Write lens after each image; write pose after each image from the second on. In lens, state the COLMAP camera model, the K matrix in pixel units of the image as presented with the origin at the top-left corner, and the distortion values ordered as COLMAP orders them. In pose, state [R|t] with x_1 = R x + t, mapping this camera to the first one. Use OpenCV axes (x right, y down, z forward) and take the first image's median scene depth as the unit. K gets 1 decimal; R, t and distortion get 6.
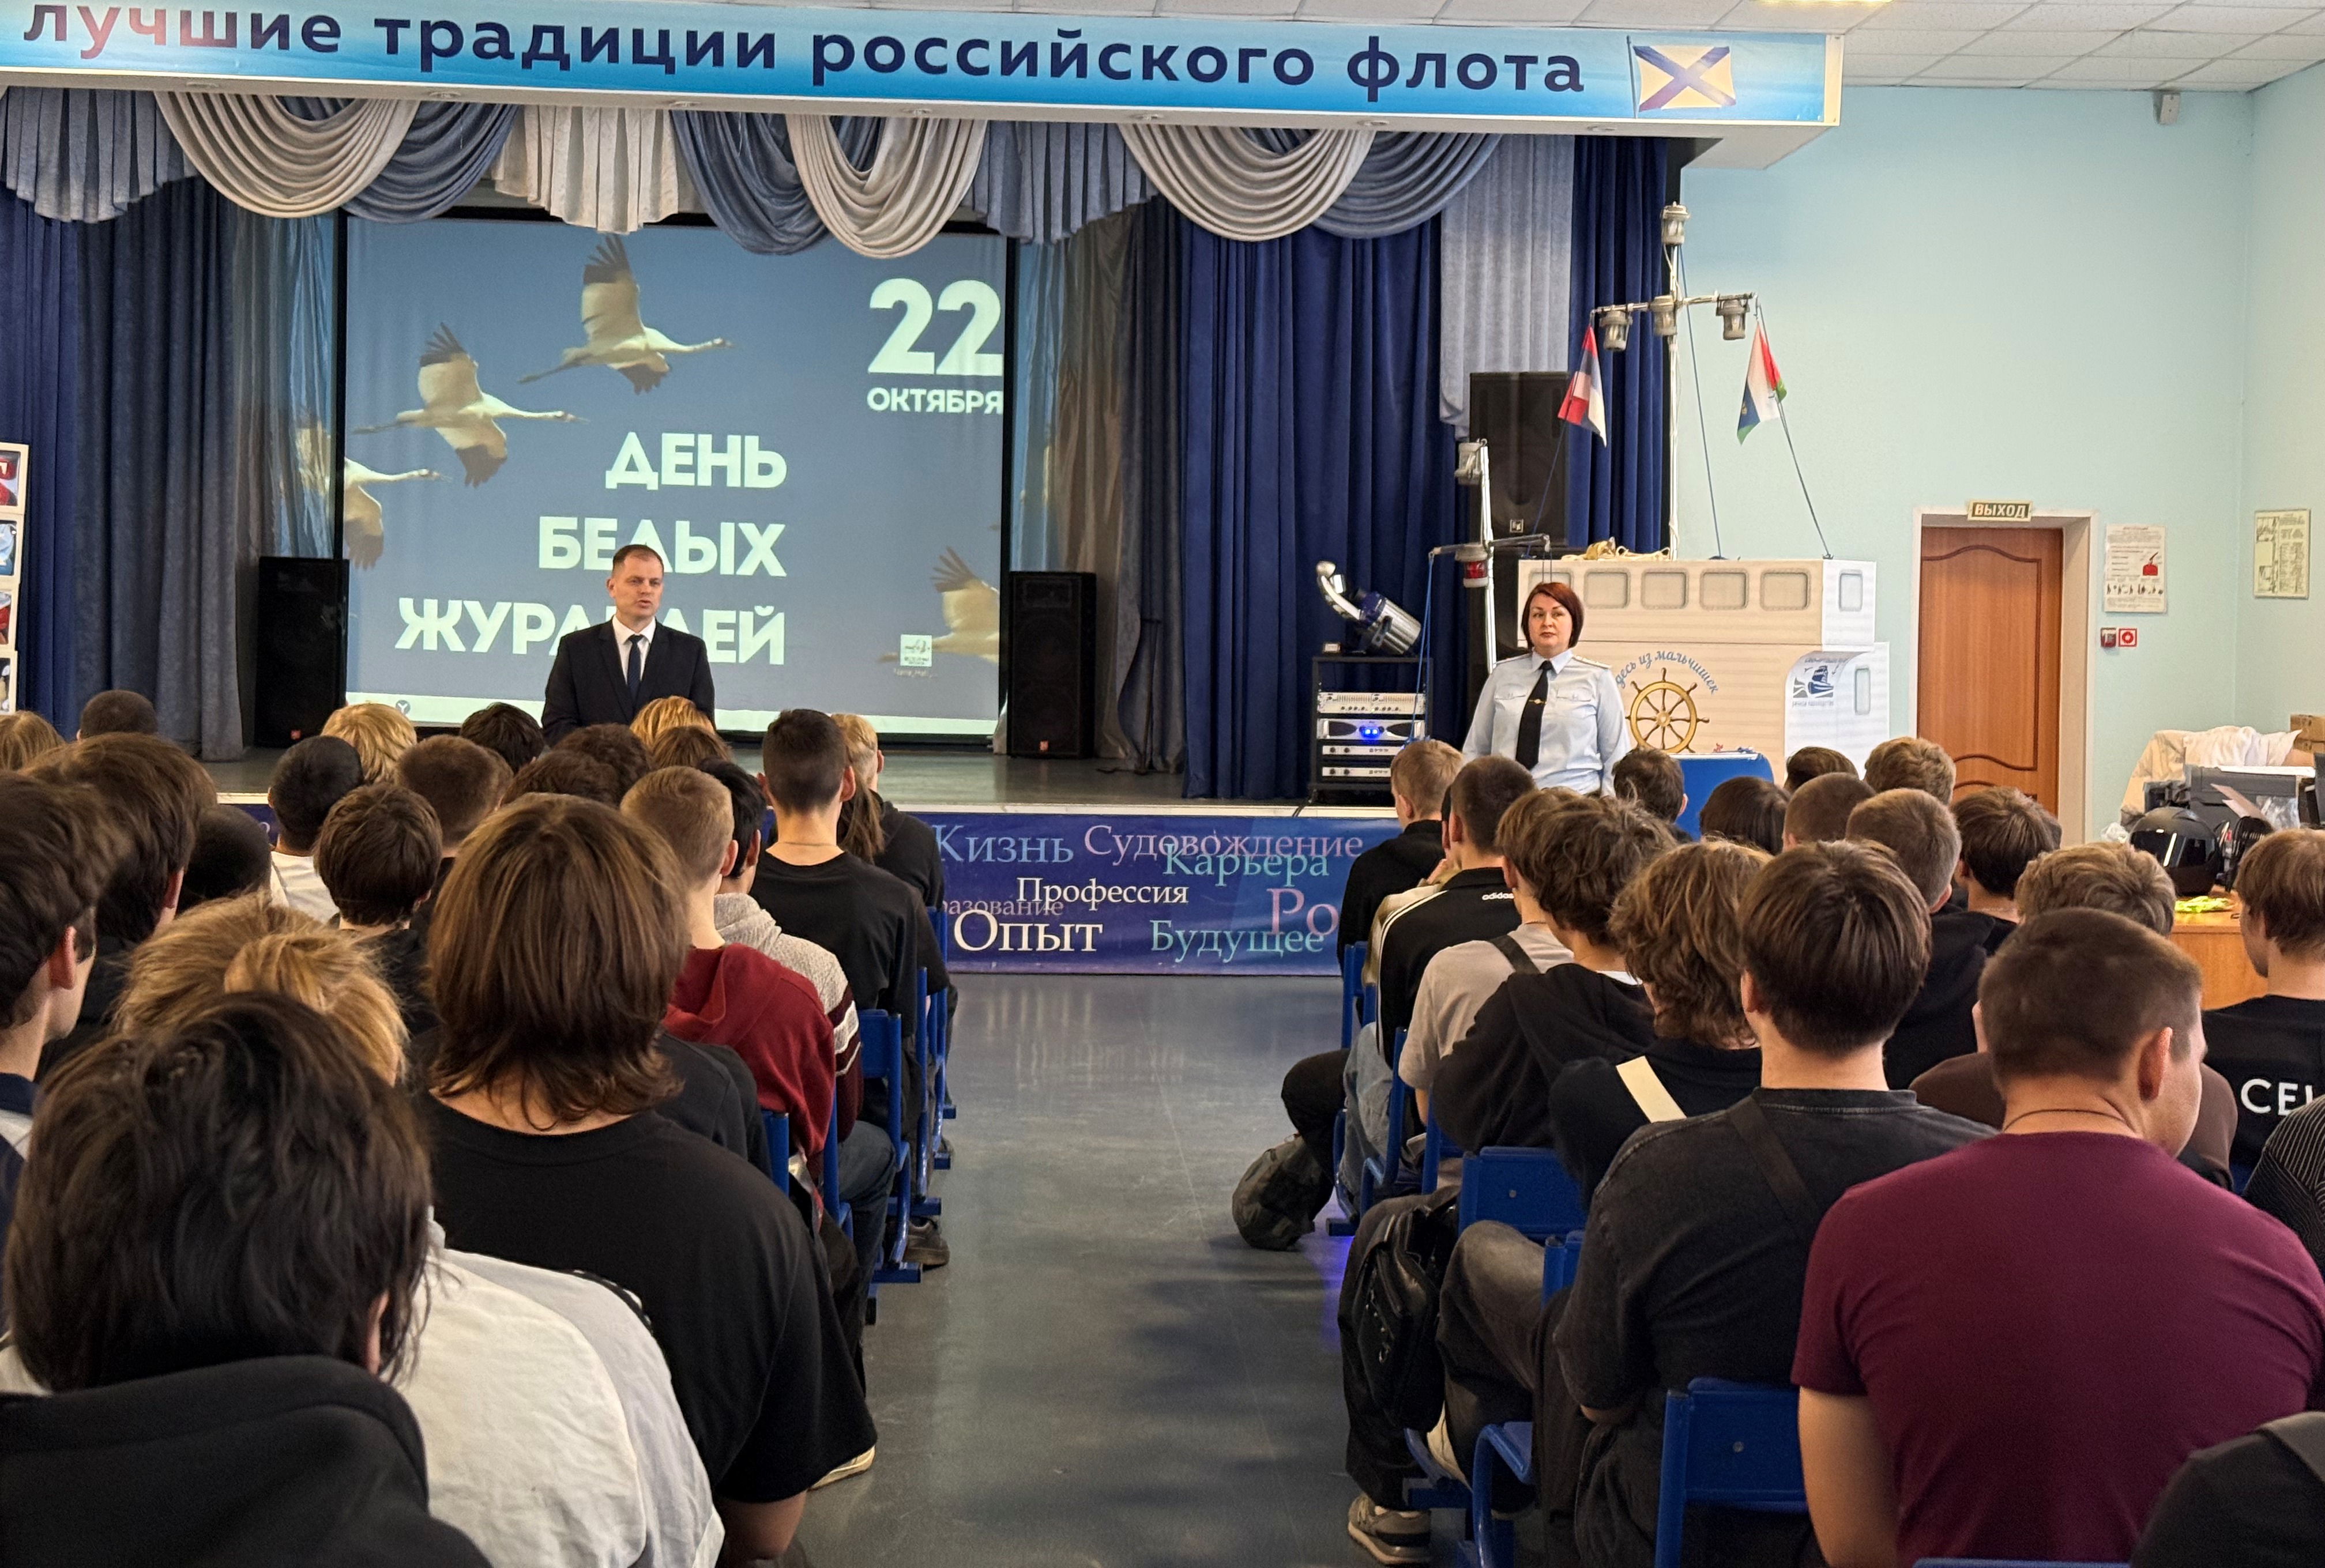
lens RADIAL K [[2908.7, 0, 1165.0], [0, 2908.7, 780.5], [0, 0, 1]] dist [0.031957, 0.000000]
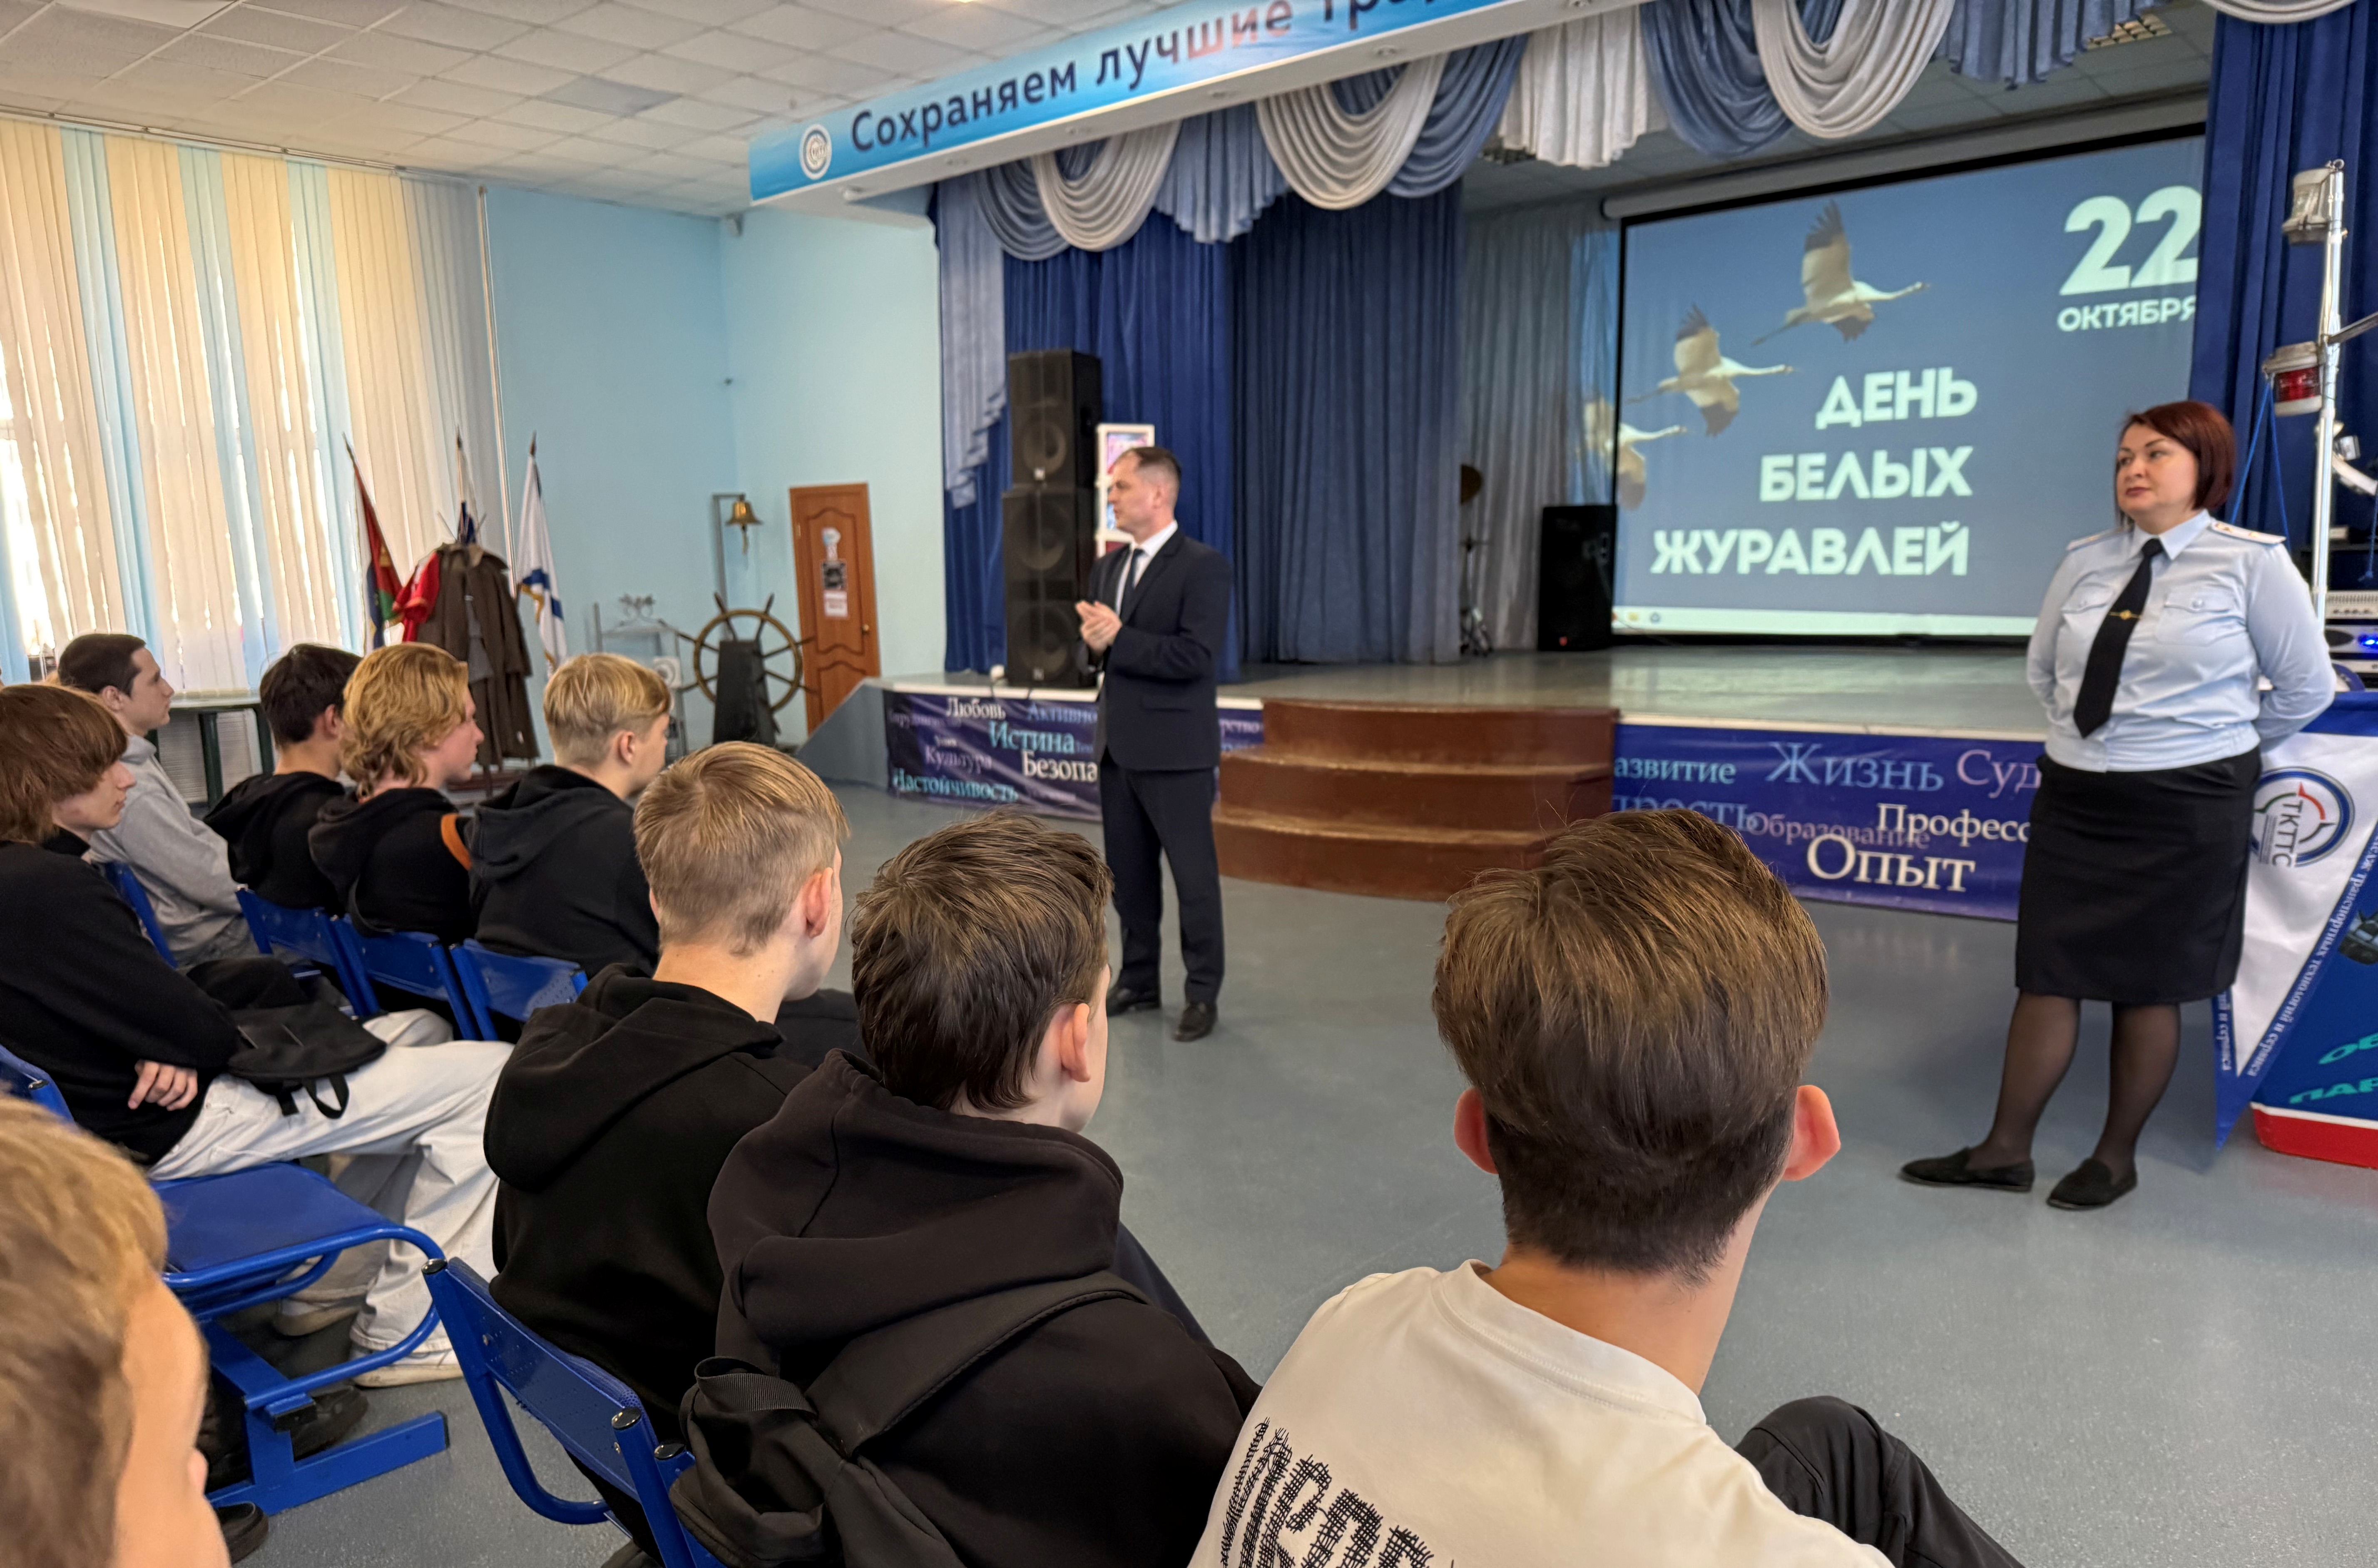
lens RADIAL K [[1652.9, 0, 1180.2], [0, 1652.9, 911.4], [0, 0, 1]] dist [0.007490, -0.017484]
pose [[0.728802, 0.105121, -0.676607, 0.137299], [0.000330, 0.988091, 0.153870, -0.012959], [0.684724, -0.112364, 0.720088, 0.436982]]
